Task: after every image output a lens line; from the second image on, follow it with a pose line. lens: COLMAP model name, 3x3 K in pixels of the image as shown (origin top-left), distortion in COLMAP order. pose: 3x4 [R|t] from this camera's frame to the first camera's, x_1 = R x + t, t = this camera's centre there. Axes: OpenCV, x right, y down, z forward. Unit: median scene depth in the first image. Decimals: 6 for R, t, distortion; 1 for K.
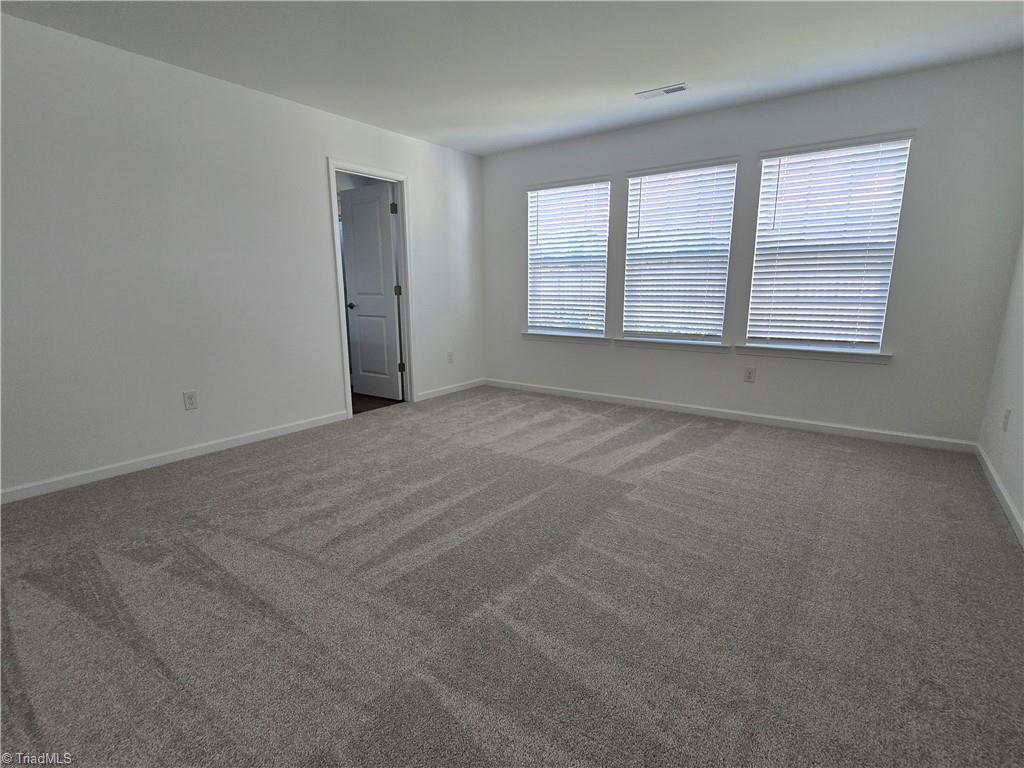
lens RADIAL K [[507.5, 0, 508.5], [0, 507.5, 393.2], [0, 0, 1]] dist [-0.002054, -0.000613]
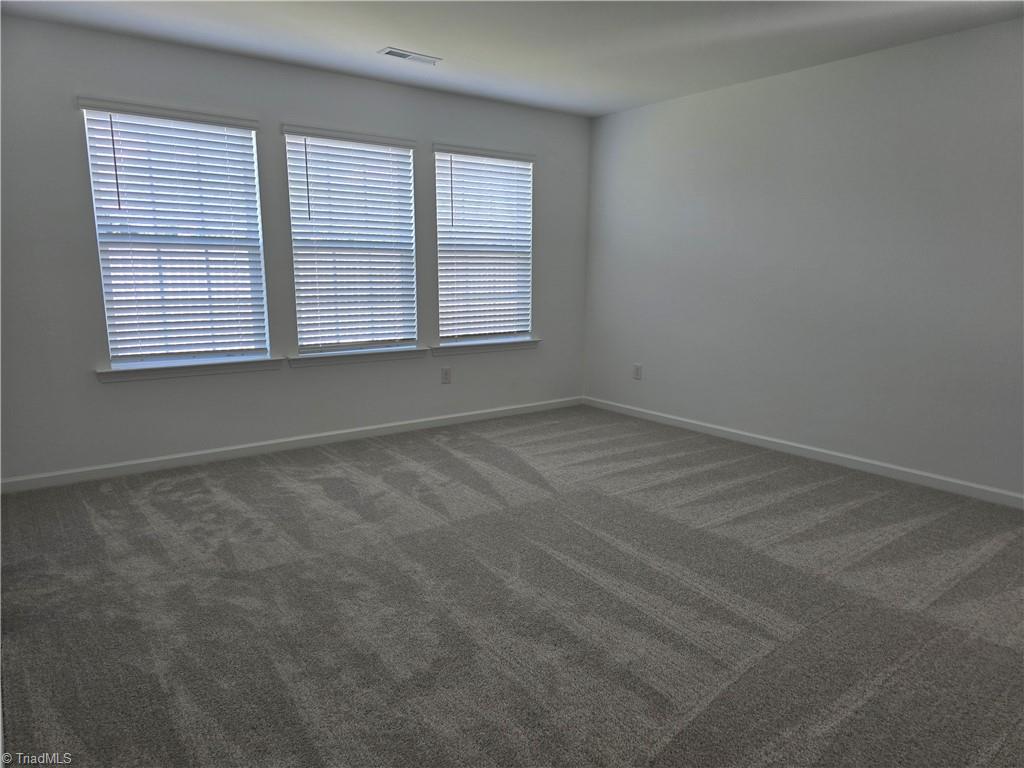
lens RADIAL K [[663.9, 0, 496.5], [0, 663.9, 379.6], [0, 0, 1]] dist [0.093956, -0.000511]
pose [[0.317364, -0.136586, 0.938416, -0.662005], [0.205705, 0.975926, 0.072478, -0.101275], [-0.925724, 0.170035, 0.337821, 0.497279]]
